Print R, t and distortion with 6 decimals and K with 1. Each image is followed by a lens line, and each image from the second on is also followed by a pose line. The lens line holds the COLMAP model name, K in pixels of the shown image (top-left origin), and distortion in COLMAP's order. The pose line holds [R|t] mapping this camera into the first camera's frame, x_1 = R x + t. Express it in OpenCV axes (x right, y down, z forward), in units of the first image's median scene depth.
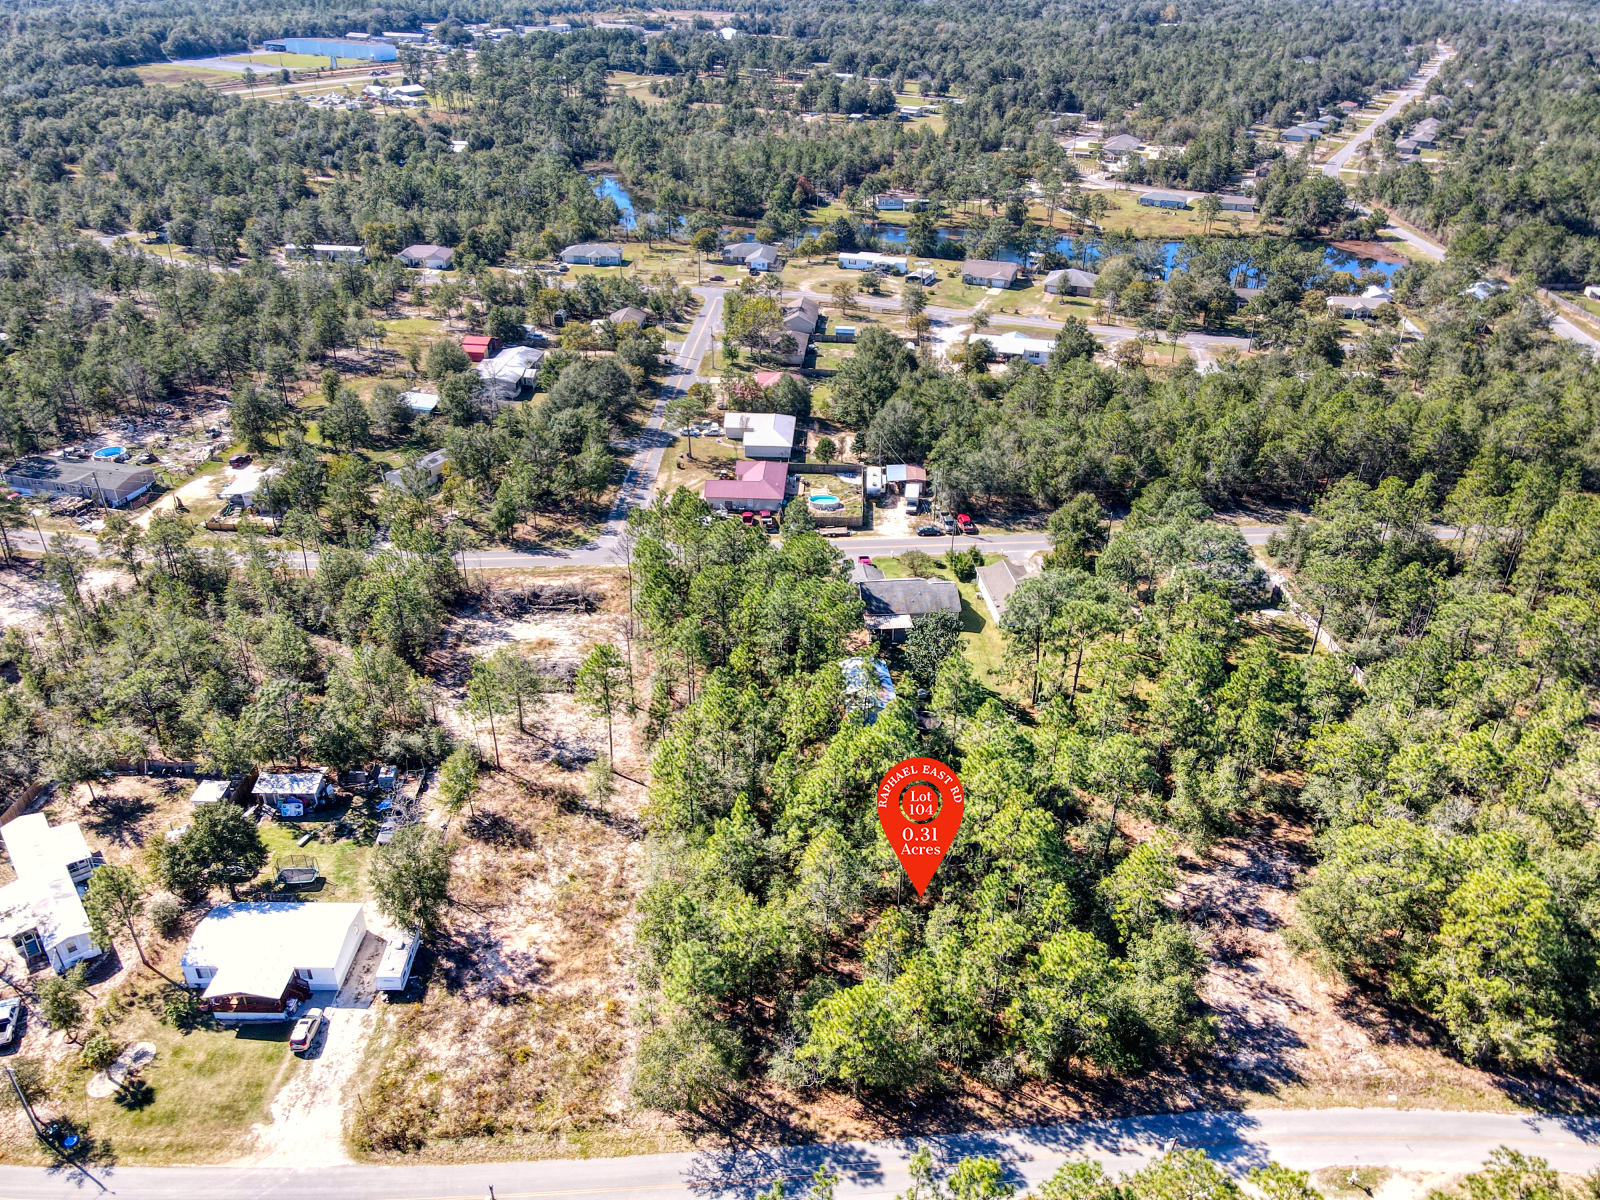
lens RADIAL K [[1165.9, 0, 800.0], [0, 1165.9, 600.0], [0, 0, 1]] dist [0.014081, 0.005068]
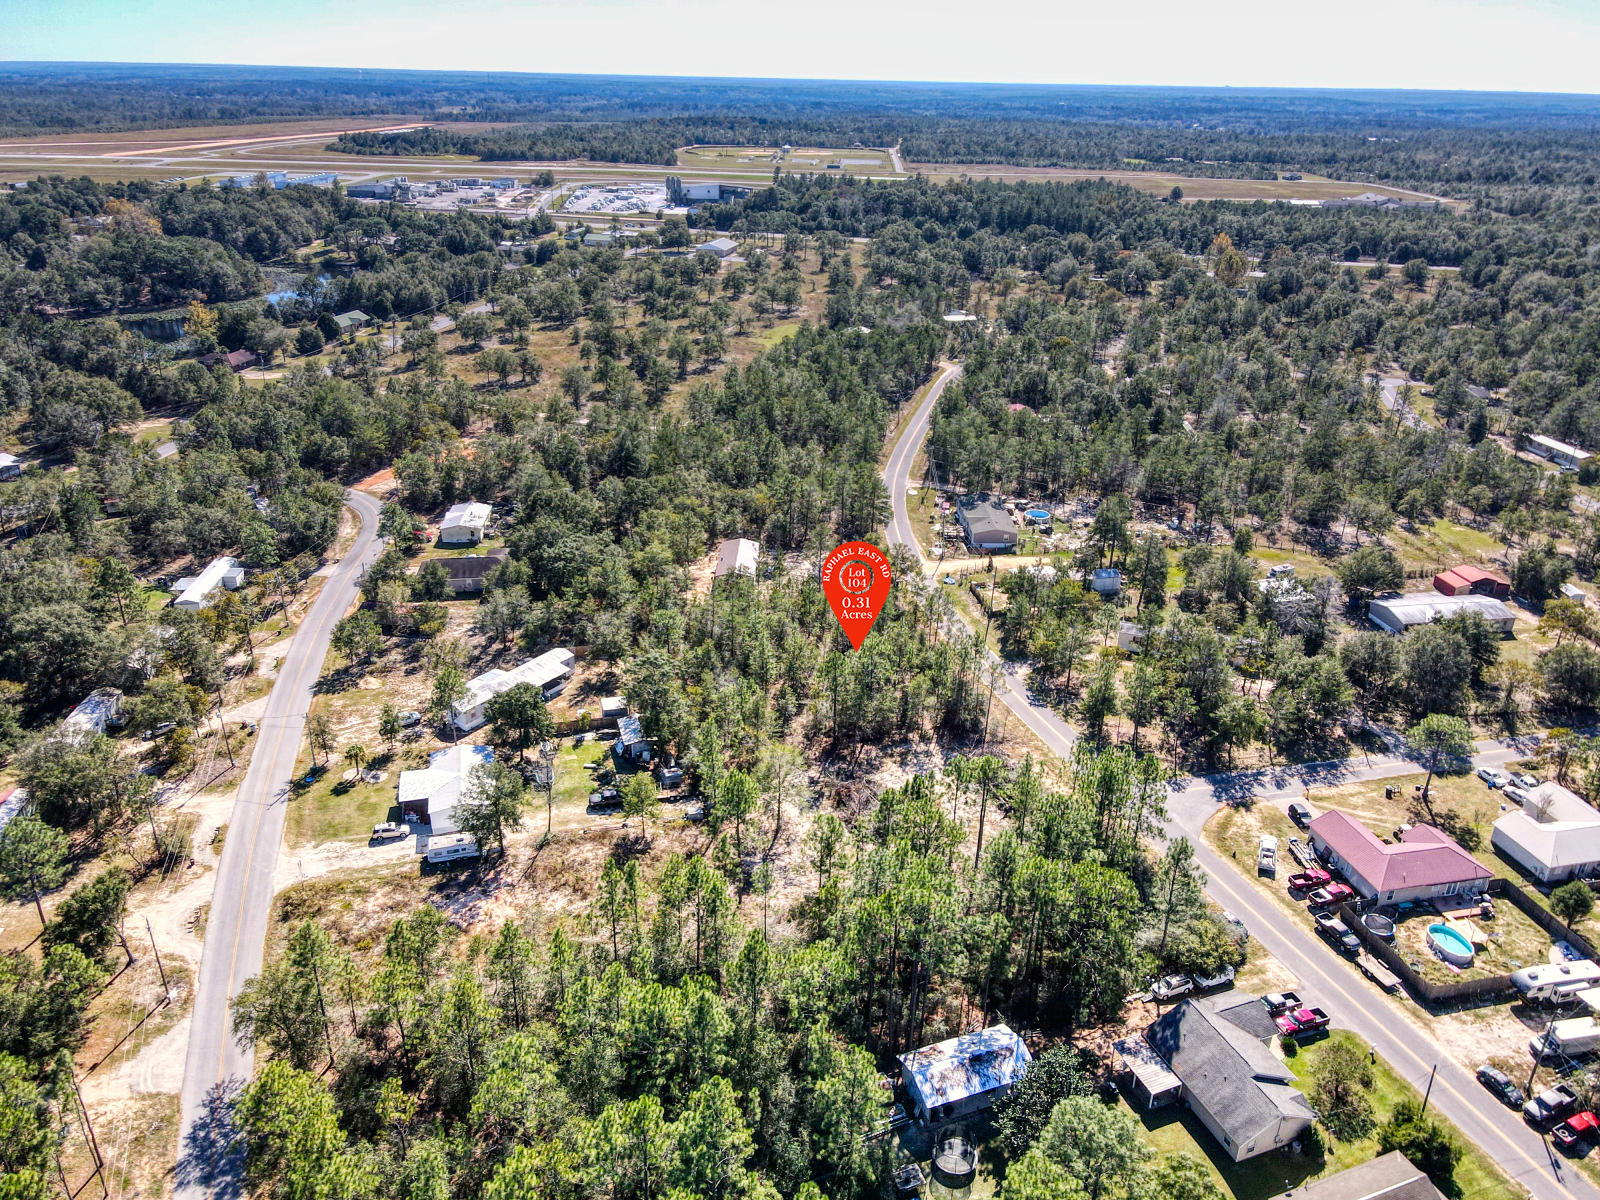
lens RADIAL K [[1165.9, 0, 800.0], [0, 1165.9, 600.0], [0, 0, 1]] dist [0.014081, 0.005068]
pose [[0.270432, 0.396827, -0.877152, 0.765203], [-0.496724, 0.837978, 0.225962, -0.389401], [0.824701, 0.374595, 0.423729, 0.679767]]
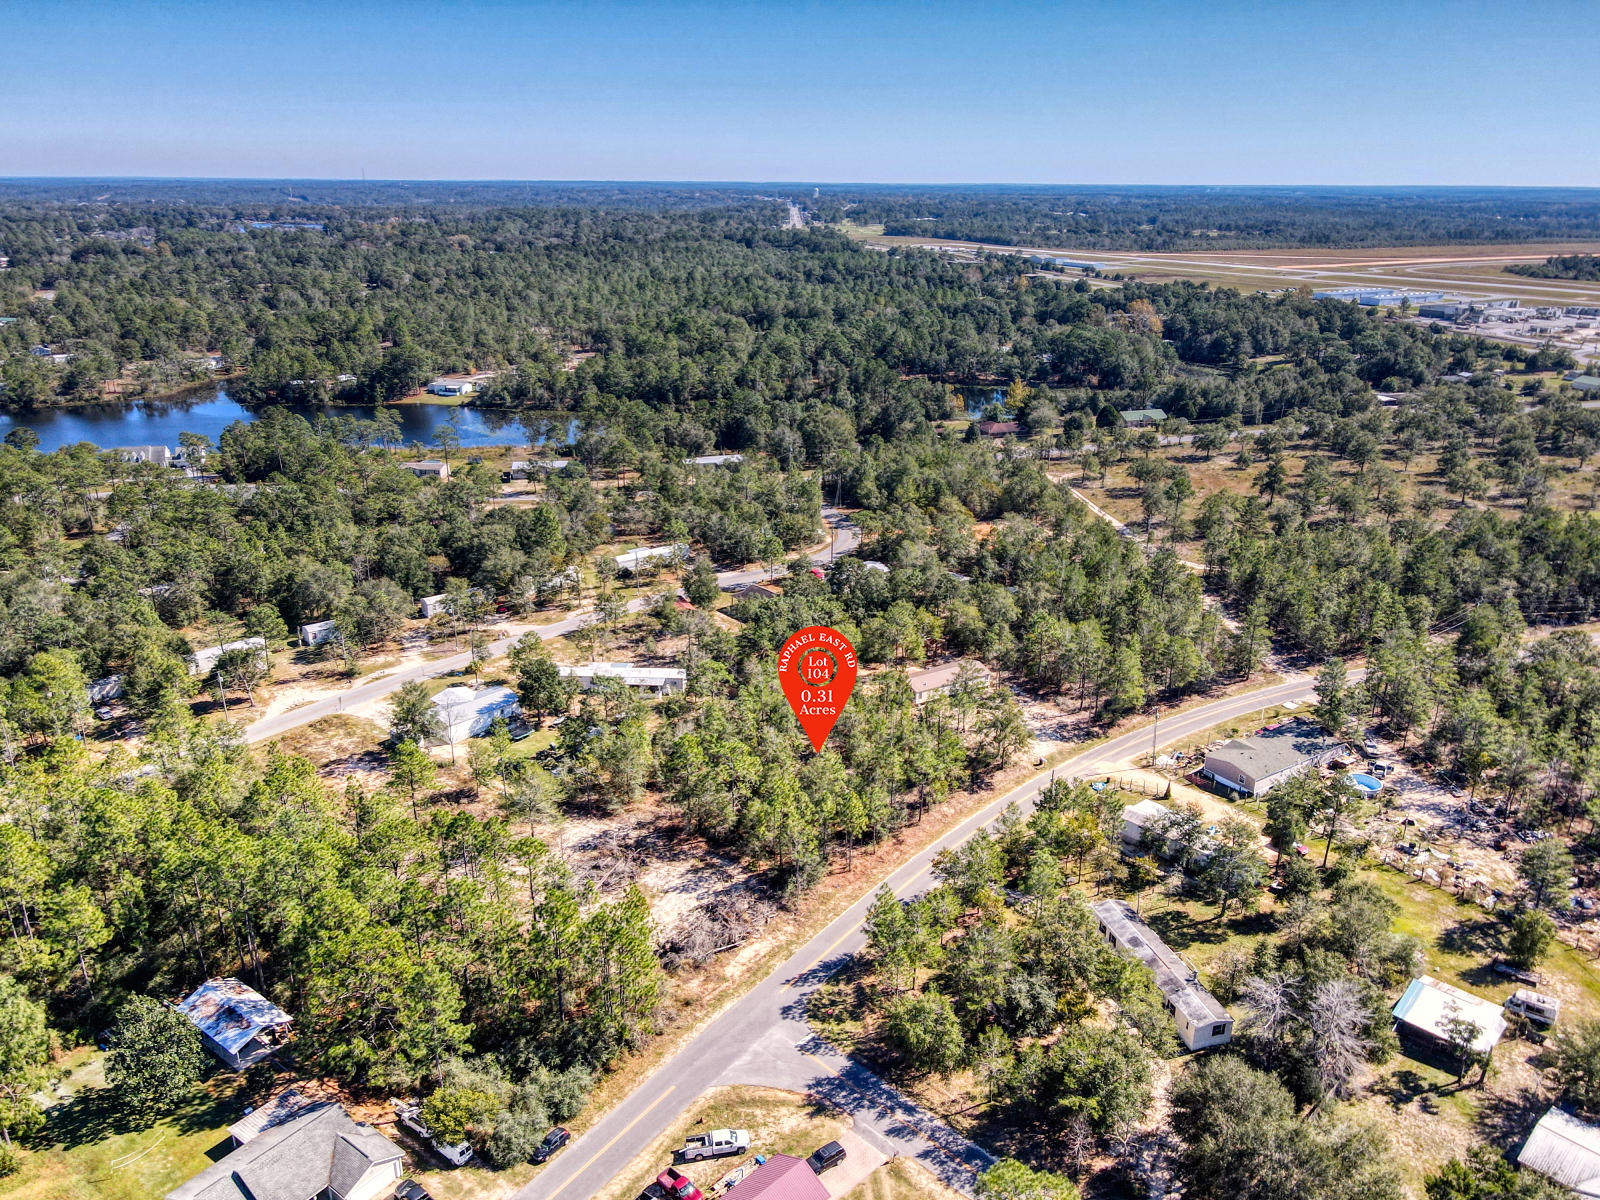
lens RADIAL K [[1165.9, 0, 800.0], [0, 1165.9, 600.0], [0, 0, 1]] dist [0.014081, 0.005068]
pose [[-0.669269, 0.244238, -0.701731, 0.415902], [-0.381446, 0.697539, 0.606579, -1.083383], [0.637635, 0.673637, -0.373678, 1.878360]]
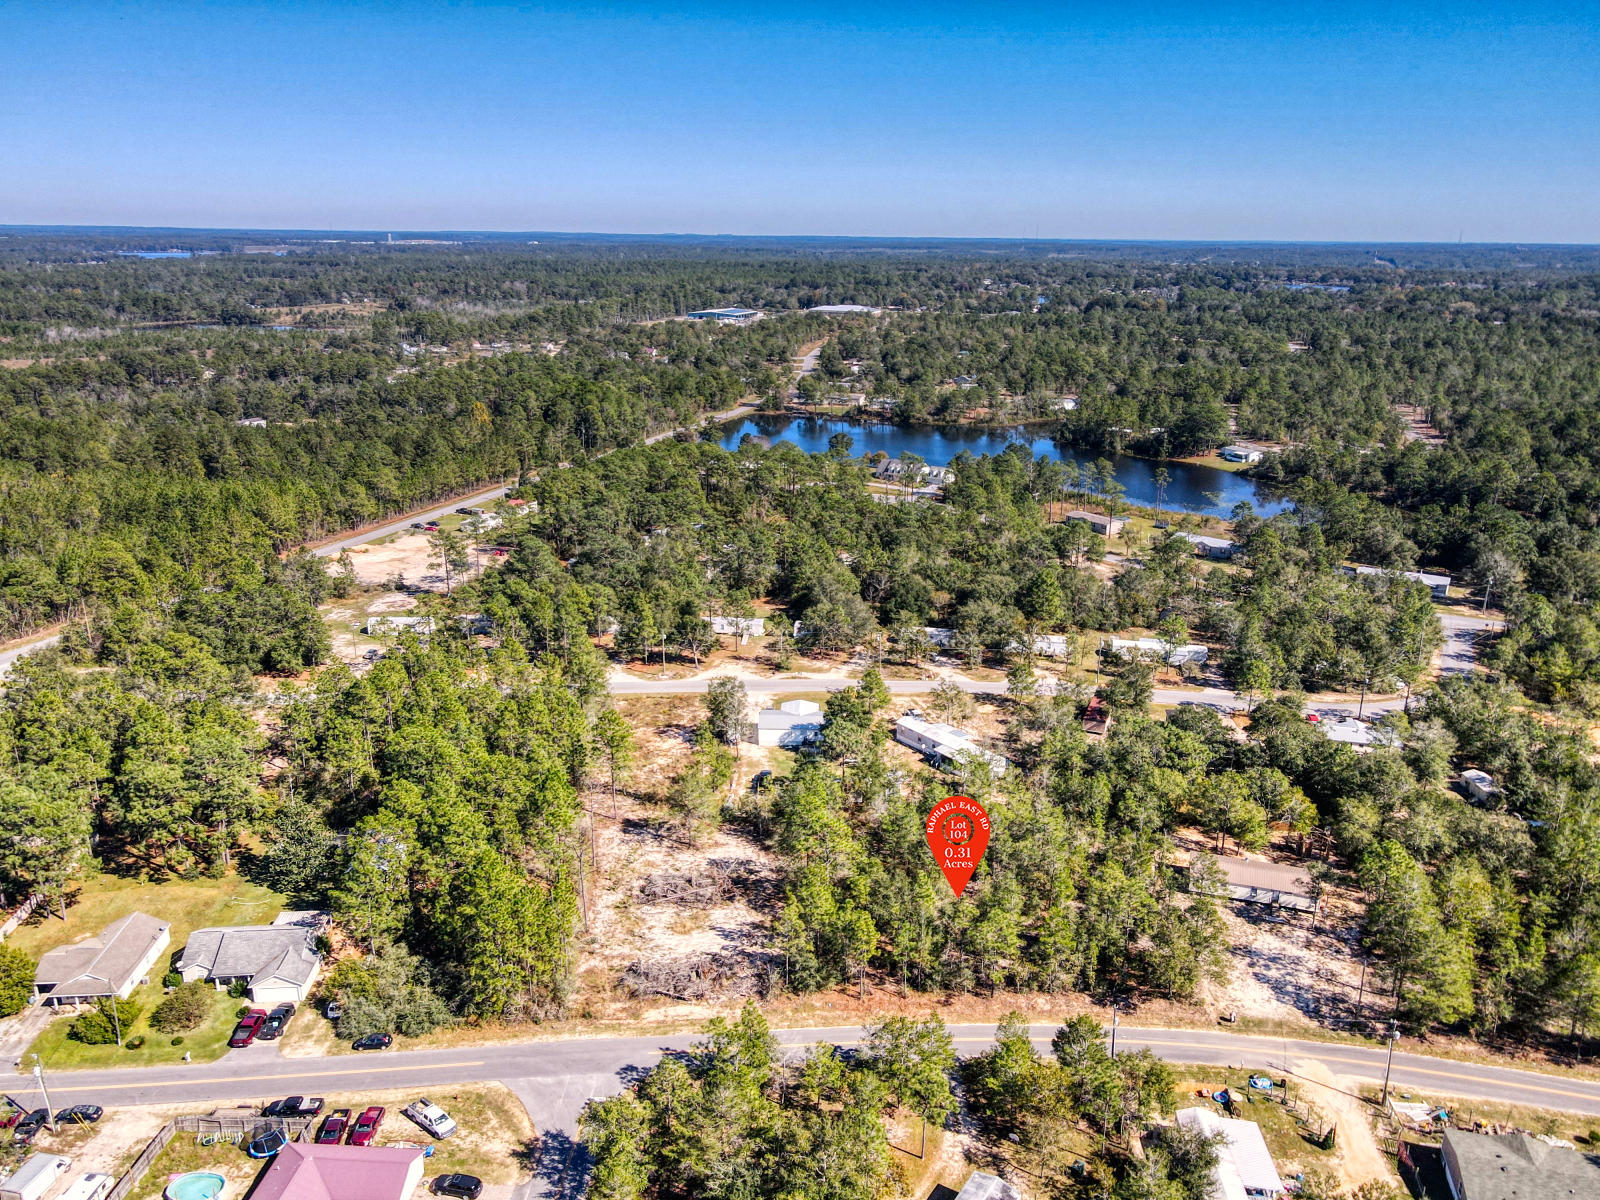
lens RADIAL K [[1166.8, 0, 800.0], [0, 1166.8, 600.0], [0, 0, 1]] dist [-0.001931, 0.037610]
pose [[-0.999764, -0.020285, 0.007746, -0.467562], [-0.007903, 0.672201, 0.740327, -1.242480], [-0.020224, 0.740091, -0.672202, 2.137047]]
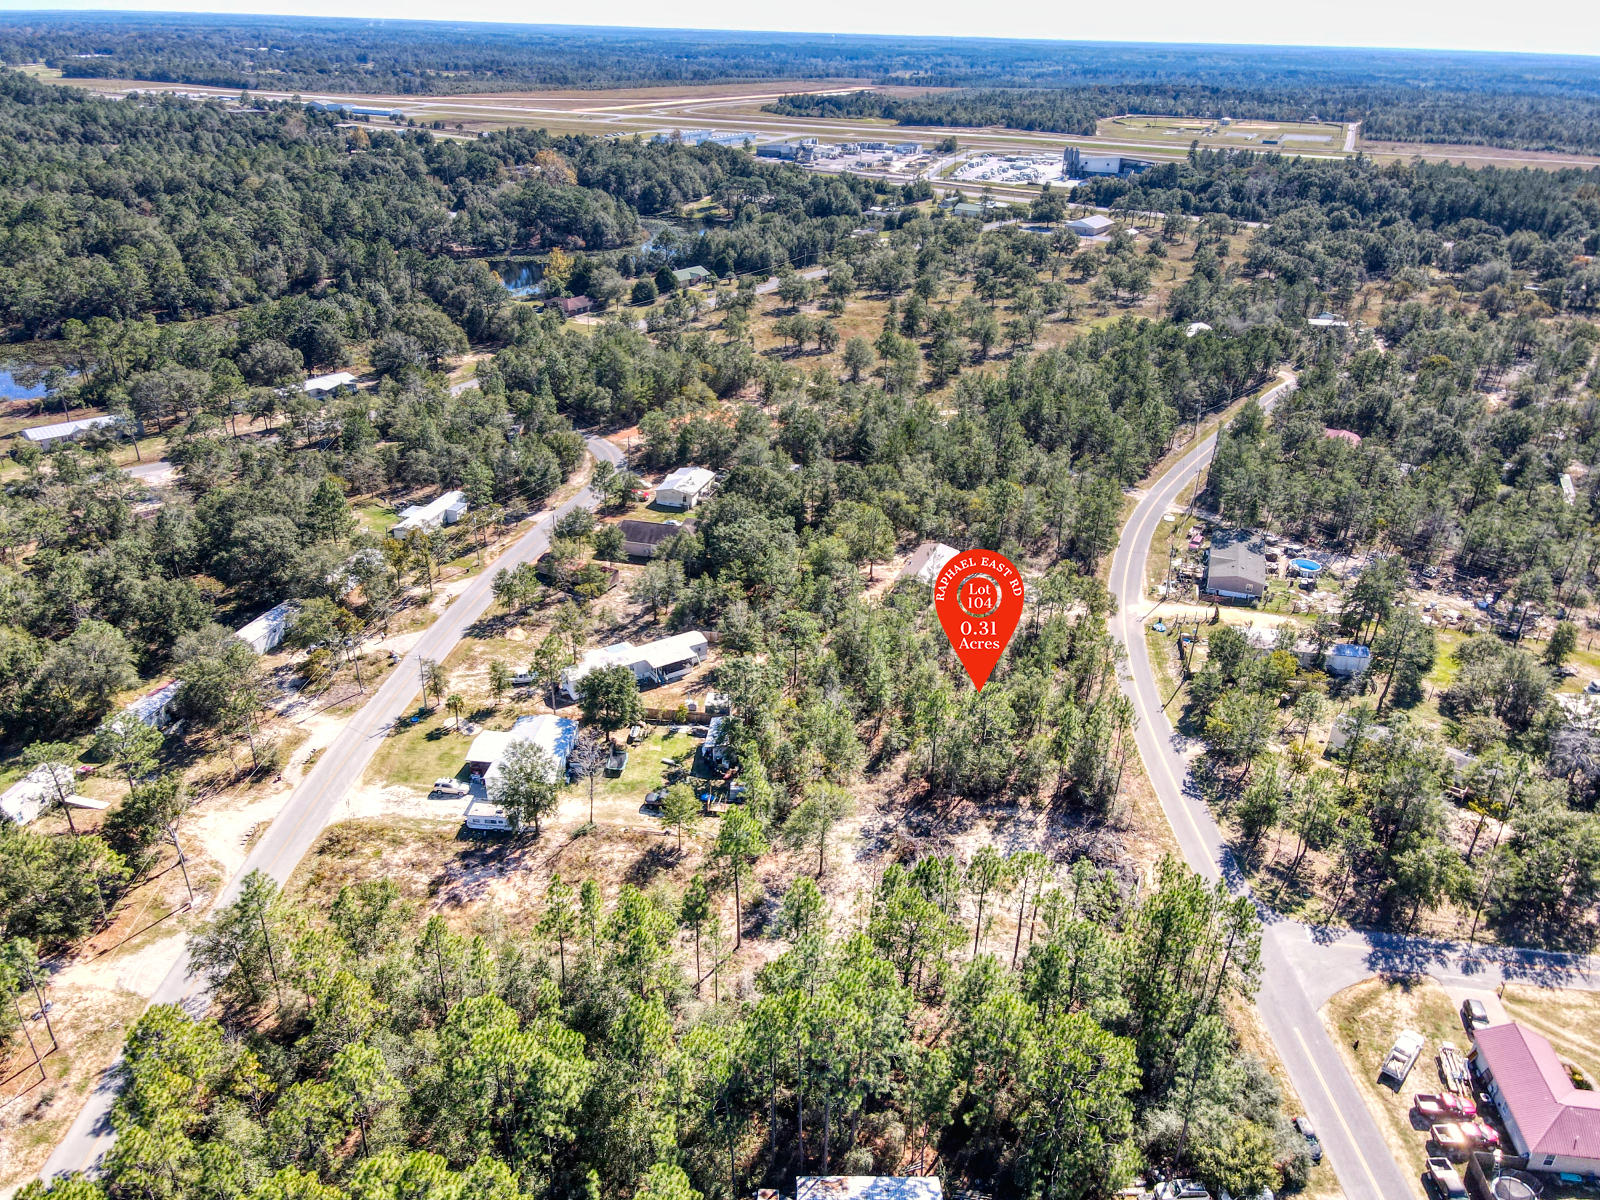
lens RADIAL K [[1165.9, 0, 800.0], [0, 1165.9, 600.0], [0, 0, 1]] dist [0.014081, 0.005068]
pose [[-0.086691, 0.433325, -0.897059, 0.656864], [-0.521052, 0.747748, 0.411555, -0.557383], [0.849111, 0.503093, 0.160962, 0.968136]]
